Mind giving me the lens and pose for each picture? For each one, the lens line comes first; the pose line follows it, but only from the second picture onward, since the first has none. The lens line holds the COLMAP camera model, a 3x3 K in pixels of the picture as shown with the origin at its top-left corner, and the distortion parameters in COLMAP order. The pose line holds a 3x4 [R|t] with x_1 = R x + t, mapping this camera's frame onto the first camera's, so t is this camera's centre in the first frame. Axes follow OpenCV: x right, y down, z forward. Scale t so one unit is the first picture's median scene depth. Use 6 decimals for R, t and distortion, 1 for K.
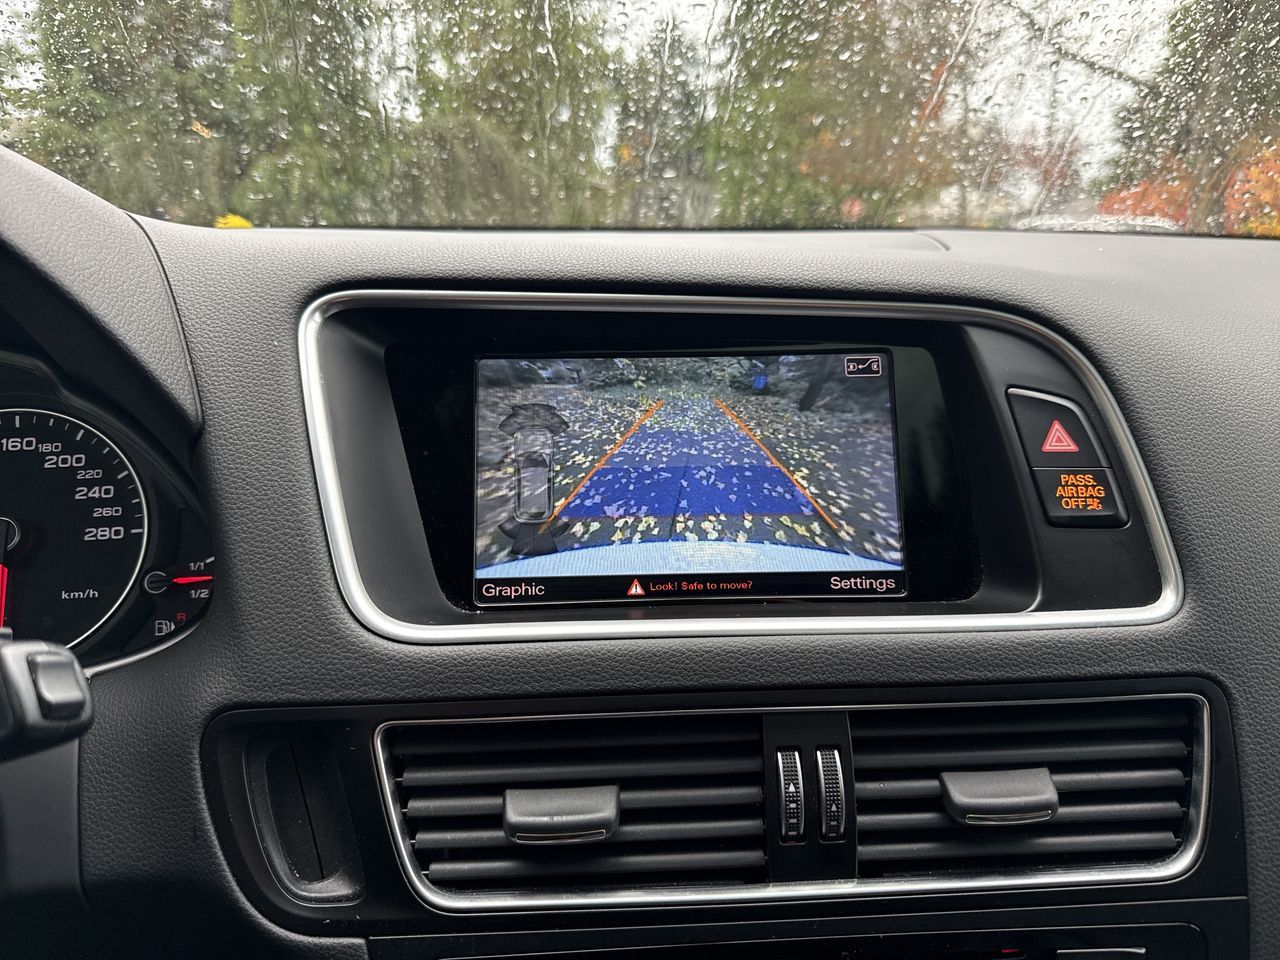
lens RADIAL K [[896.5, 0, 638.5], [0, 896.5, 472.8], [0, 0, 1]] dist [0.029649, -0.037721]
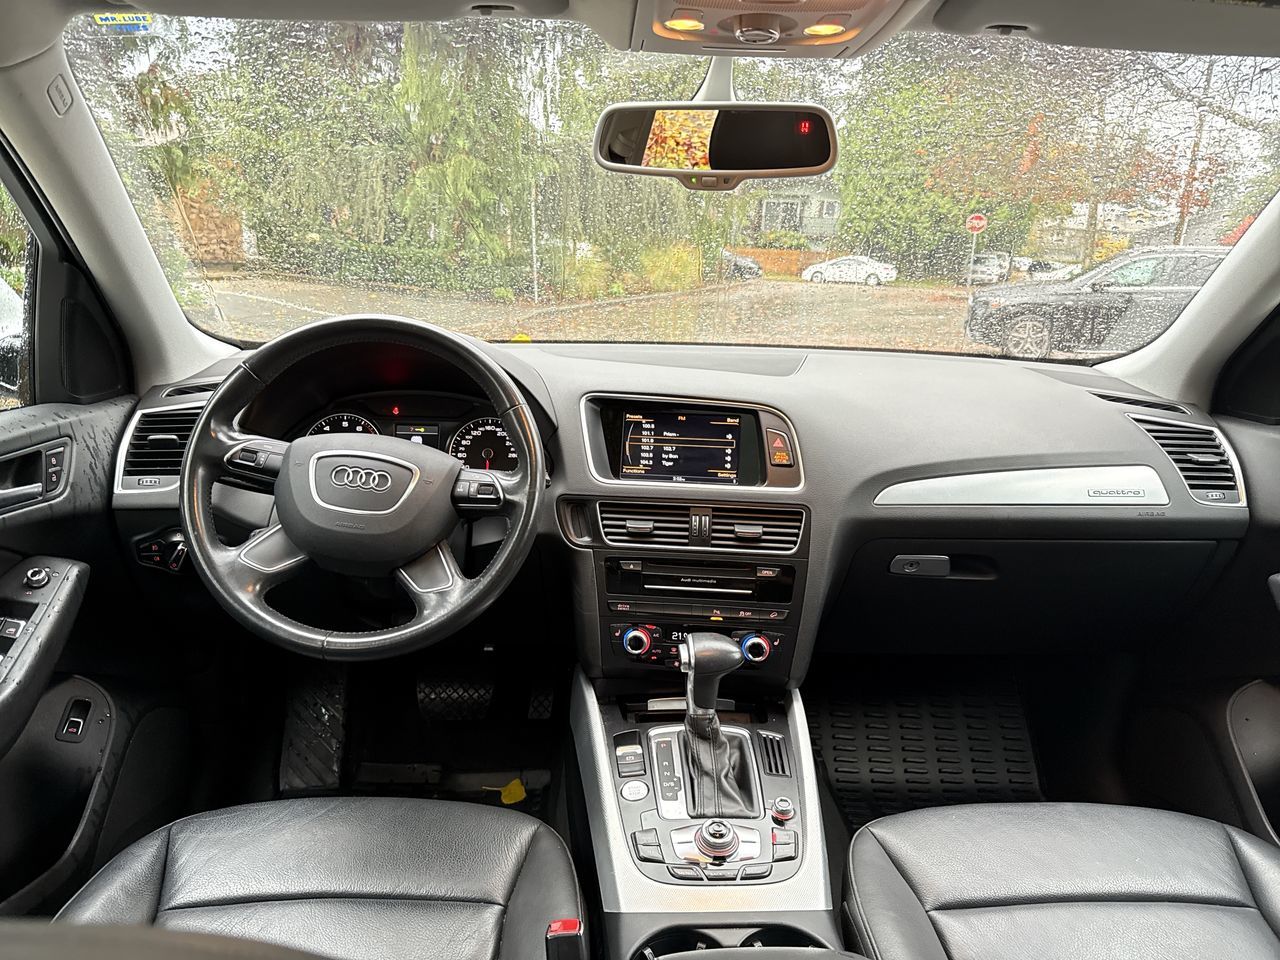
lens RADIAL K [[919.6, 0, 638.5], [0, 919.6, 489.5], [0, 0, 1]] dist [-0.001770, -0.000845]
pose [[0.990410, 0.062322, -0.123302, 0.368735], [-0.059490, 0.997877, 0.026518, 0.085765], [0.124693, -0.018929, 0.992015, -2.759102]]
